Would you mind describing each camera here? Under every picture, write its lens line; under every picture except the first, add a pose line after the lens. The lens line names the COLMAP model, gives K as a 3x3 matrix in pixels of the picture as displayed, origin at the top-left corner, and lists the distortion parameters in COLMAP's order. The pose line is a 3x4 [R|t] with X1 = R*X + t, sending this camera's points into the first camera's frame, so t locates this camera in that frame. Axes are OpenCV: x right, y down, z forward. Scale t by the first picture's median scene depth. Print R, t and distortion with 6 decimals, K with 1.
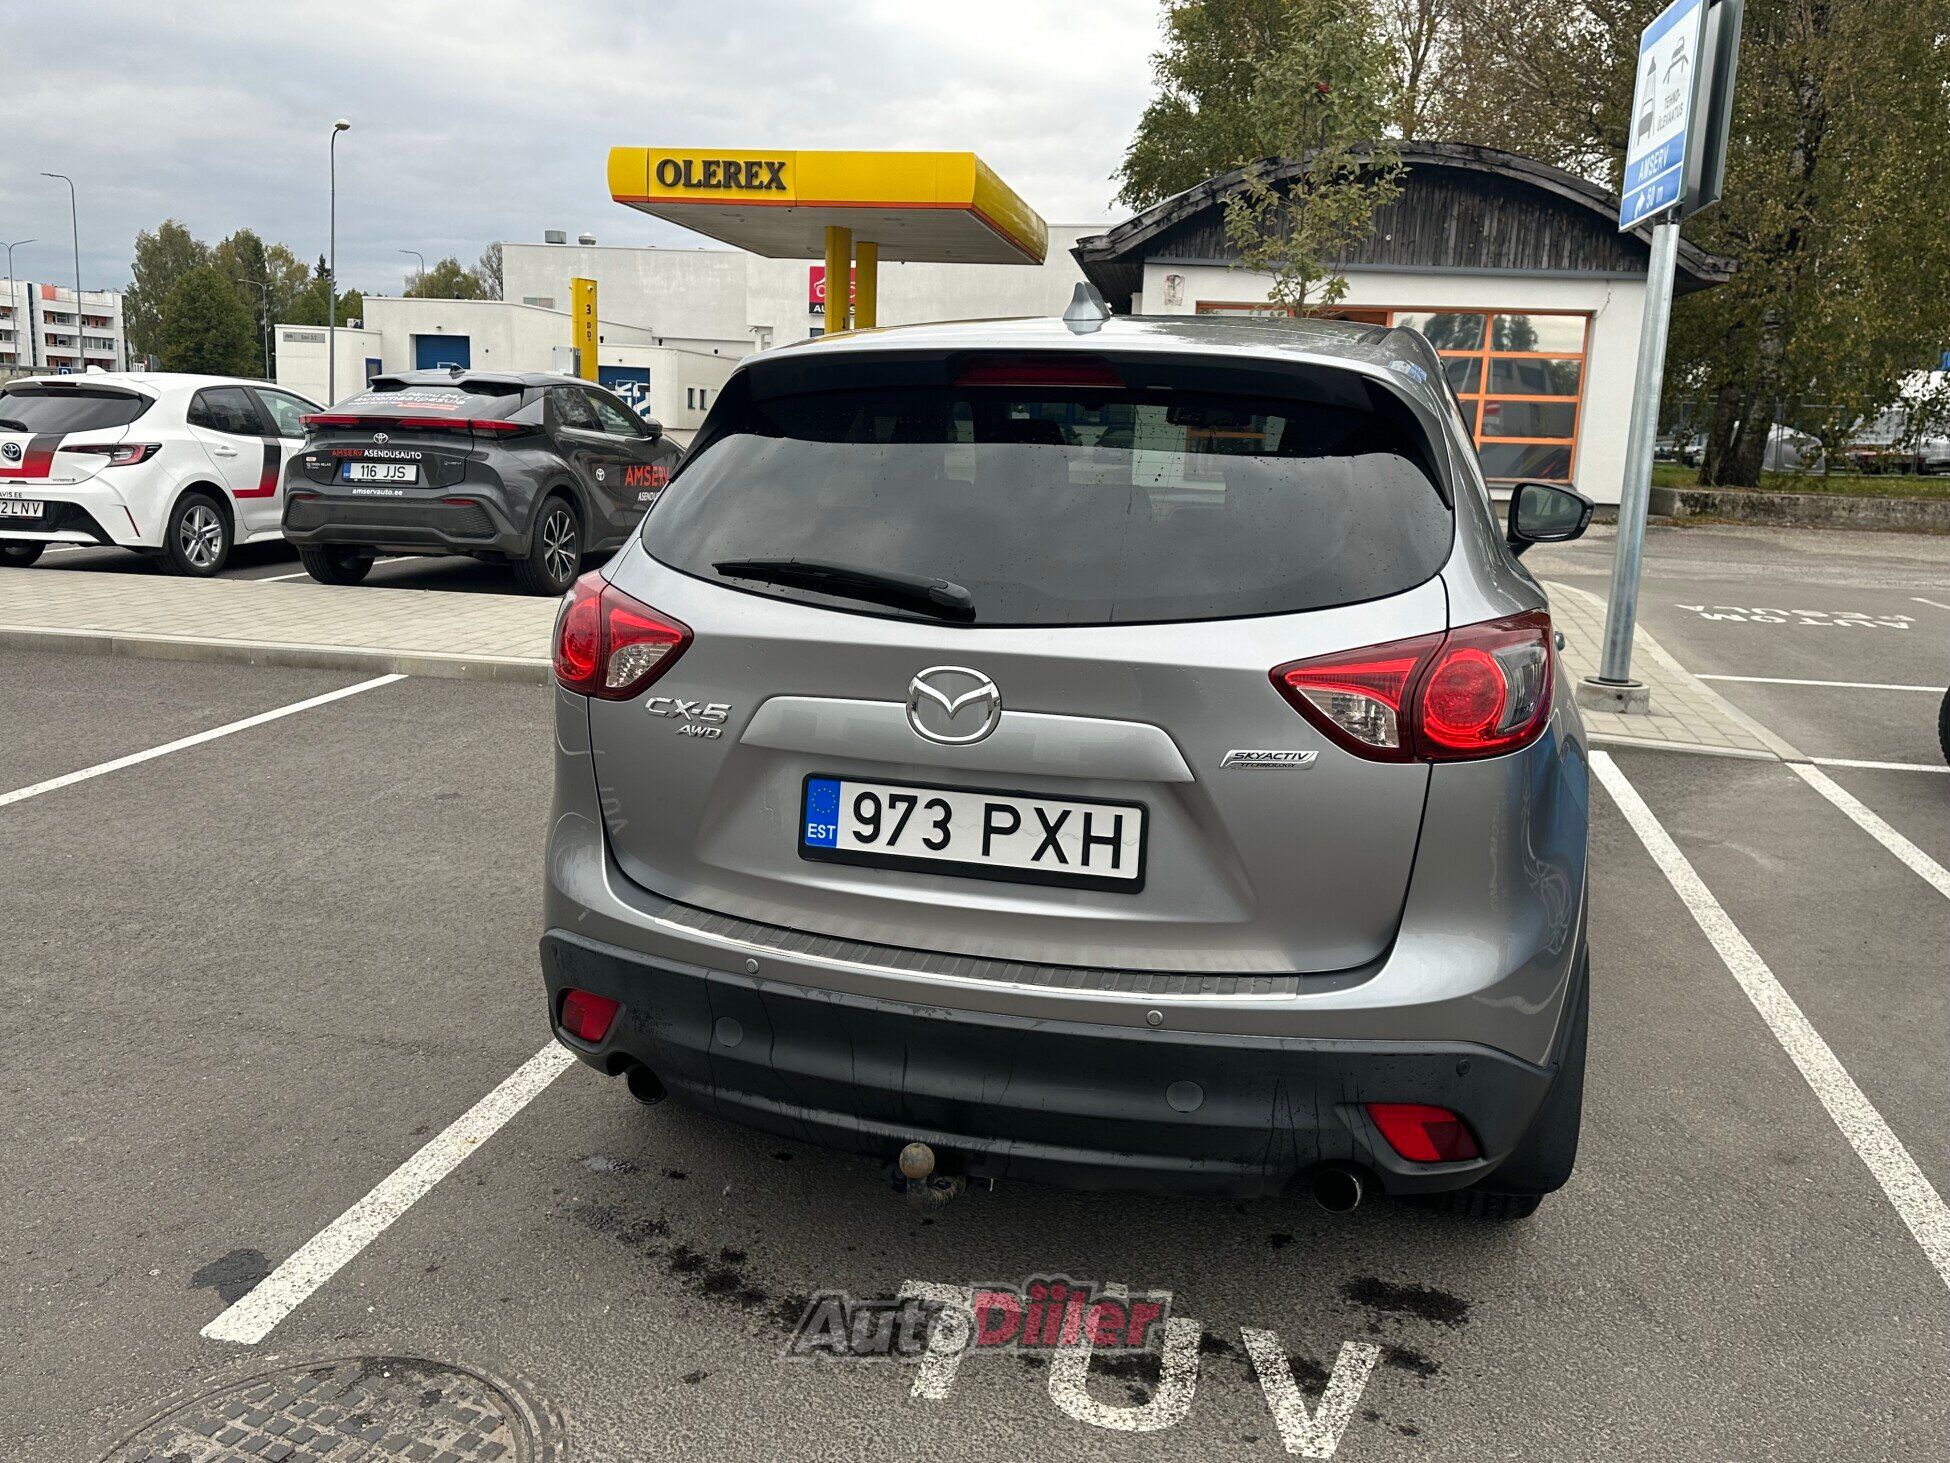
lens RADIAL K [[1512.4, 0, 975.0], [0, 1512.4, 731.5], [0, 0, 1]] dist [-0.000434, -0.001149]
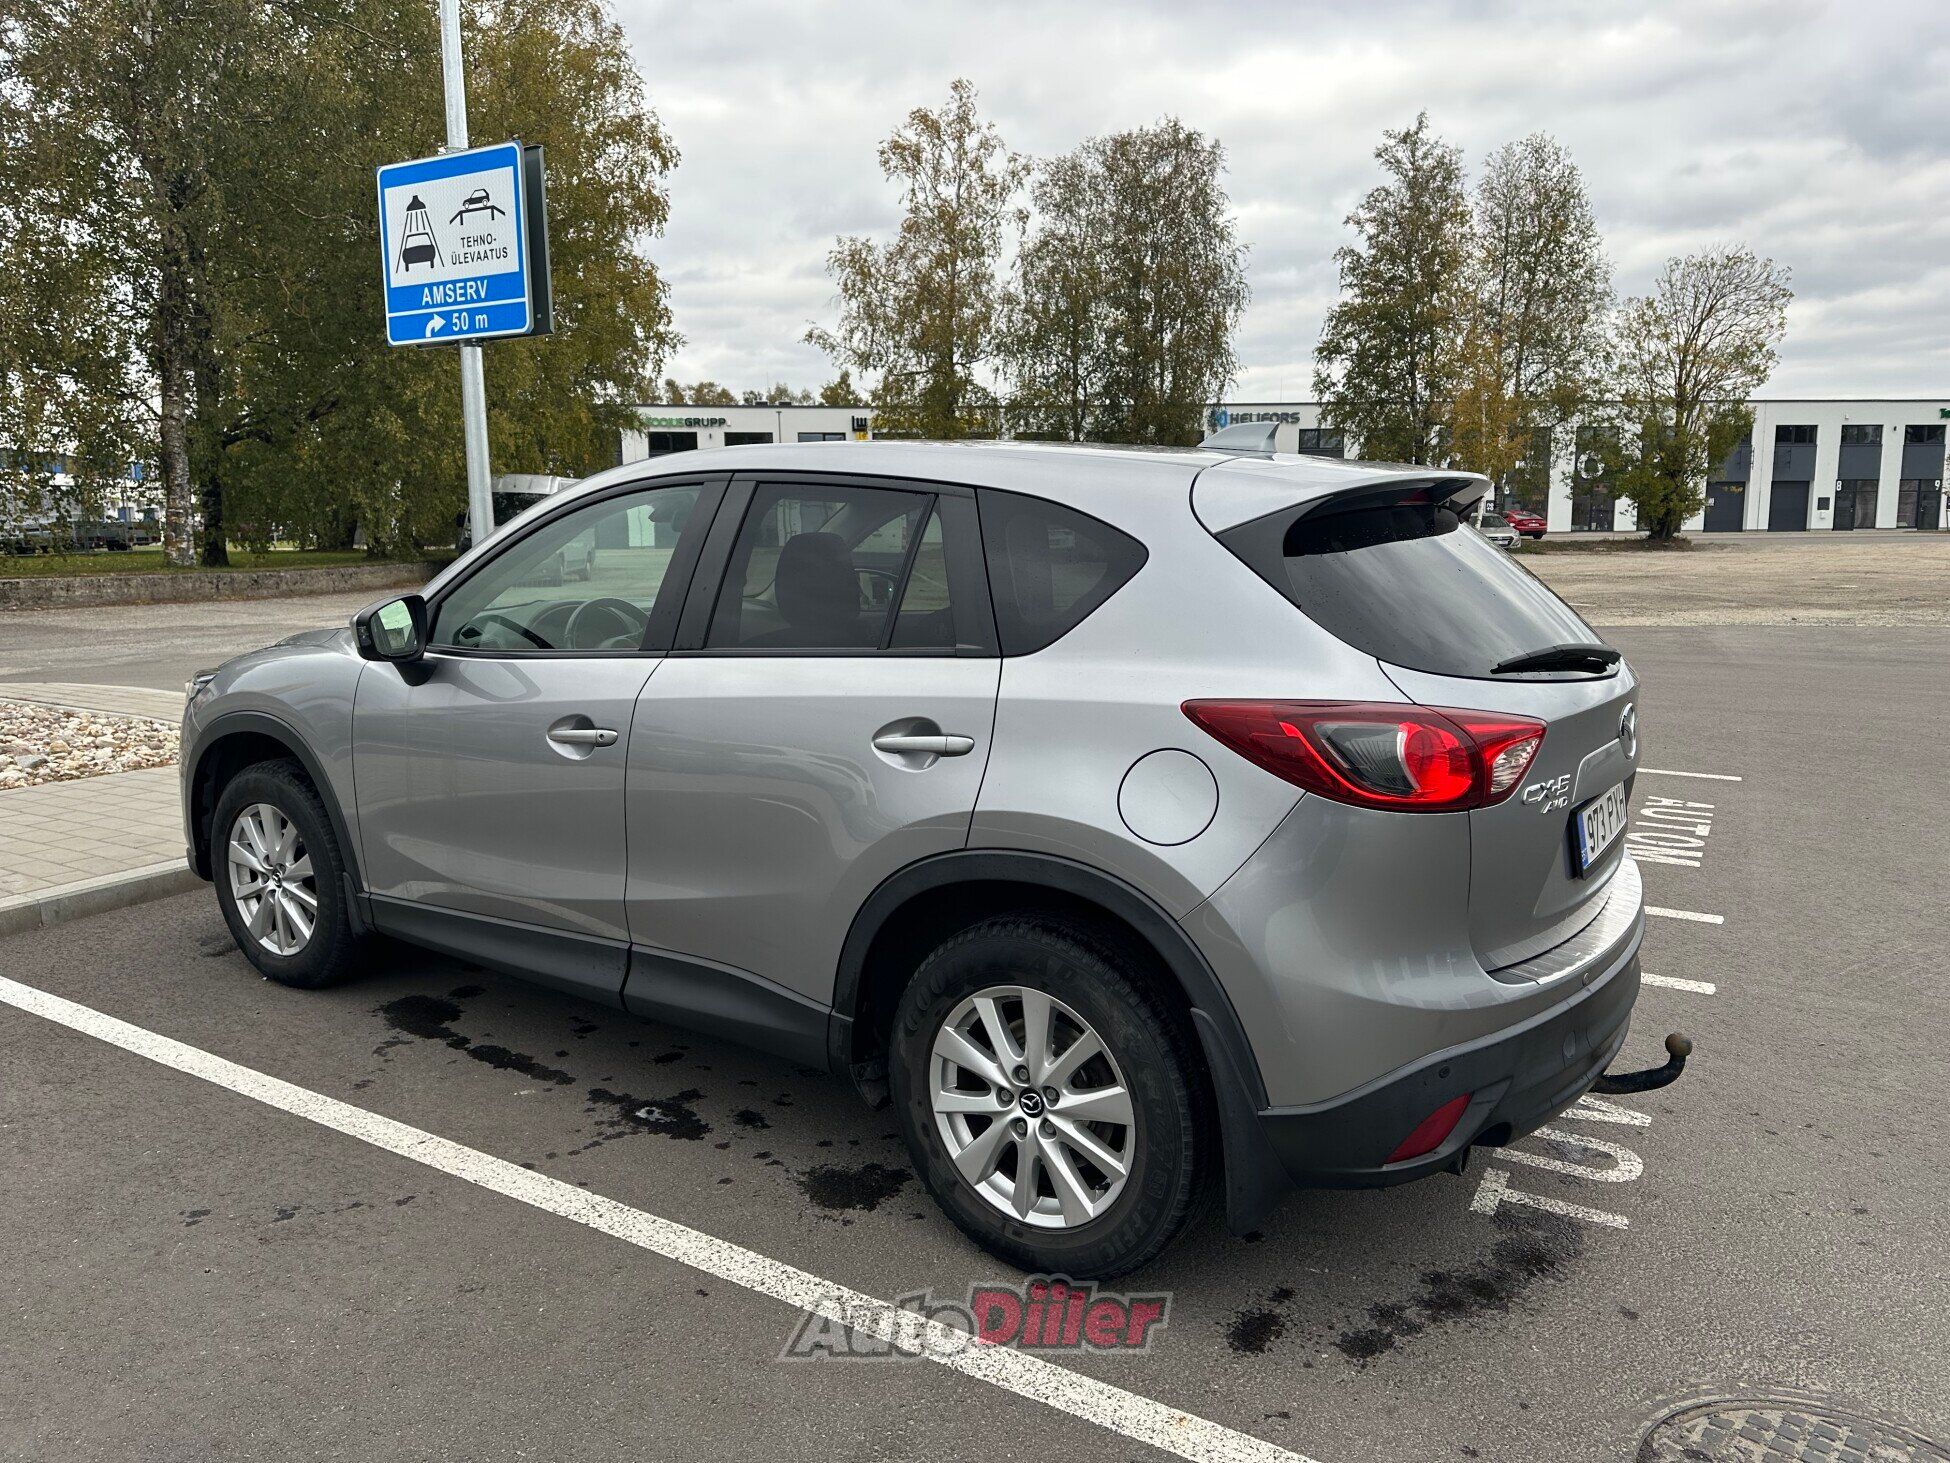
lens RADIAL K [[1335.4, 0, 967.2], [0, 1335.4, 738.9], [0, 0, 1]] dist [-0.006779, -0.015178]
pose [[0.333880, -0.177647, 0.925725, -1.175768], [0.202128, 0.972729, 0.113766, -0.237040], [-0.920689, 0.149131, 0.360682, 0.952027]]
